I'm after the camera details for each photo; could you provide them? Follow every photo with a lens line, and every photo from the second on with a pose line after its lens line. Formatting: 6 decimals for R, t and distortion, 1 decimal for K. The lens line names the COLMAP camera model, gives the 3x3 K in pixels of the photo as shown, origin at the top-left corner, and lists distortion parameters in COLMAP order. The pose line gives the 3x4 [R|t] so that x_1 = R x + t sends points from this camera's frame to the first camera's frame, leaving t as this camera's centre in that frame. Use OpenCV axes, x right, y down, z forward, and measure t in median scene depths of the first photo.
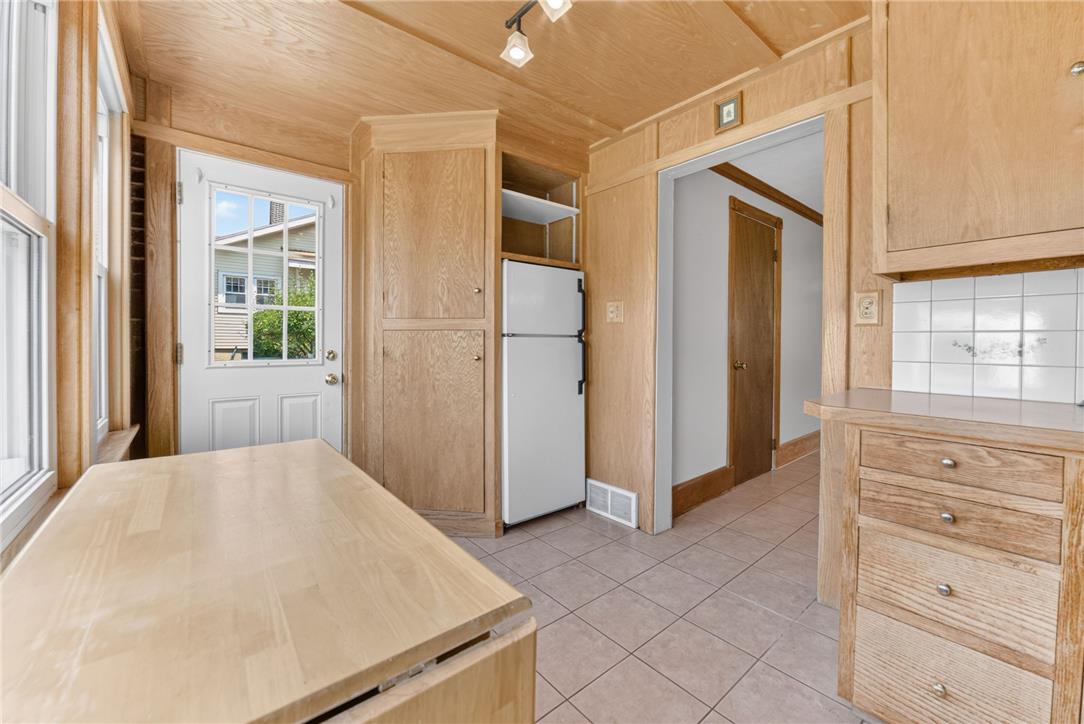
lens RADIAL K [[424.3, 0, 549.2], [0, 424.3, 342.4], [0, 0, 1]] dist [-0.000289, 0.000022]
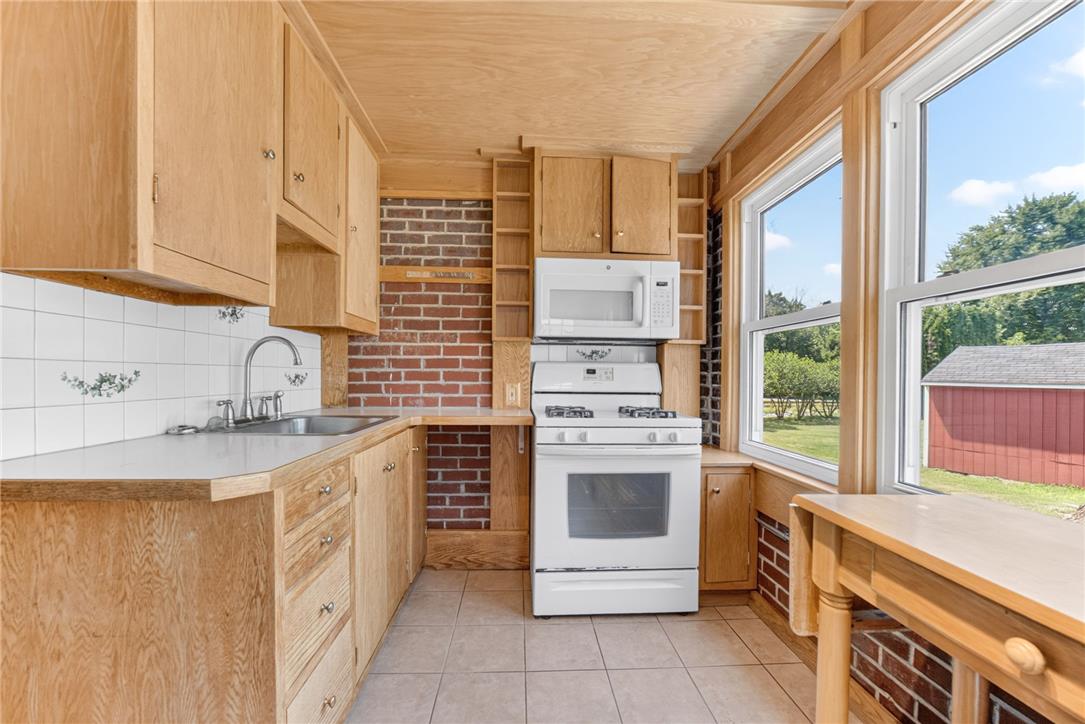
lens RADIAL K [[424.7, 0, 543.1], [0, 424.7, 370.8], [0, 0, 1]] dist [-0.000289, 0.000022]
pose [[-0.801255, -0.005511, 0.598297, -0.114423], [-0.004997, 0.999984, 0.002519, -0.014725], [-0.598302, -0.000972, -0.801270, 1.195221]]
